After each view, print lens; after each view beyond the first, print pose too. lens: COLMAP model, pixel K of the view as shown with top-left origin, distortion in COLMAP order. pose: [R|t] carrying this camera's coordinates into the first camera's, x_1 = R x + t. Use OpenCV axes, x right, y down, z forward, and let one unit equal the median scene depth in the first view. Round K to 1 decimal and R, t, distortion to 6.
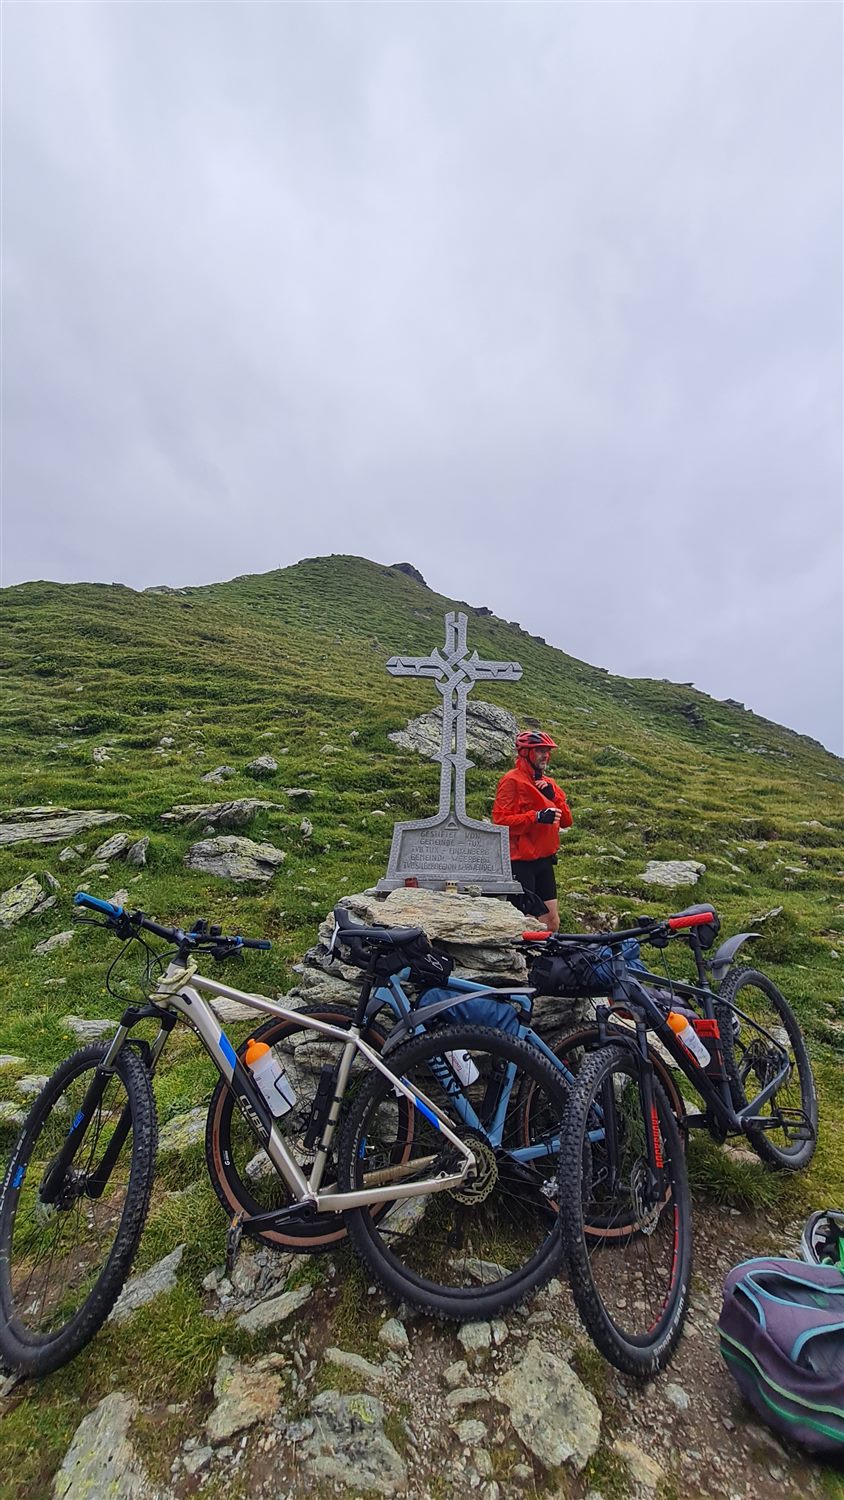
lens RADIAL K [[592.4, 0, 418.9], [0, 592.4, 750.5], [0, 0, 1]] dist [0.000384, 0.000020]
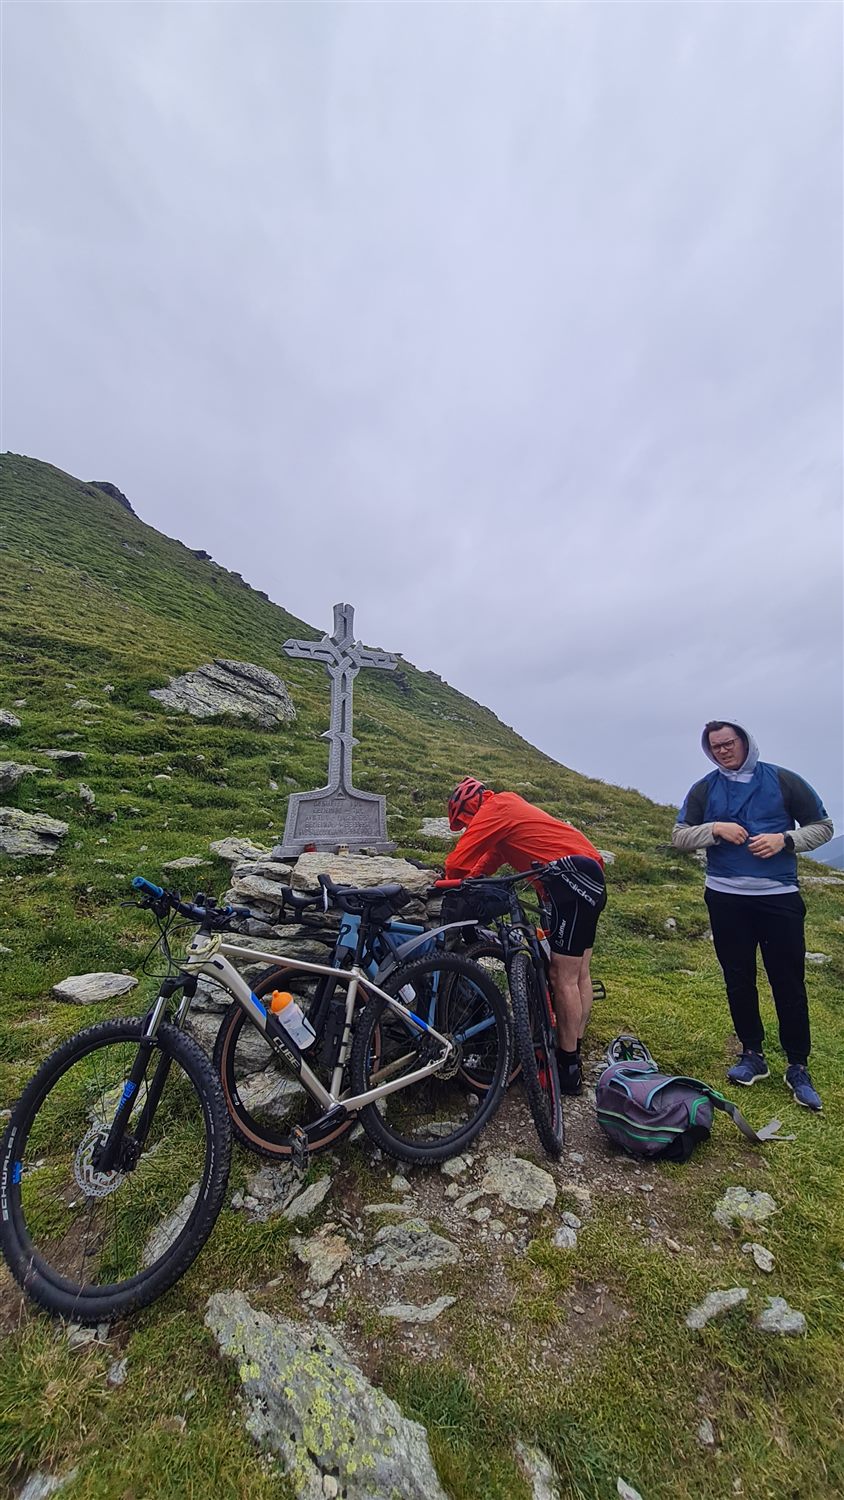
lens RADIAL K [[592.4, 0, 418.9], [0, 592.4, 750.5], [0, 0, 1]] dist [0.000384, 0.000020]
pose [[0.888016, 0.017257, 0.459489, -0.177578], [-0.049895, 0.997011, 0.058984, -0.018006], [-0.457097, -0.075305, 0.886223, -0.033988]]
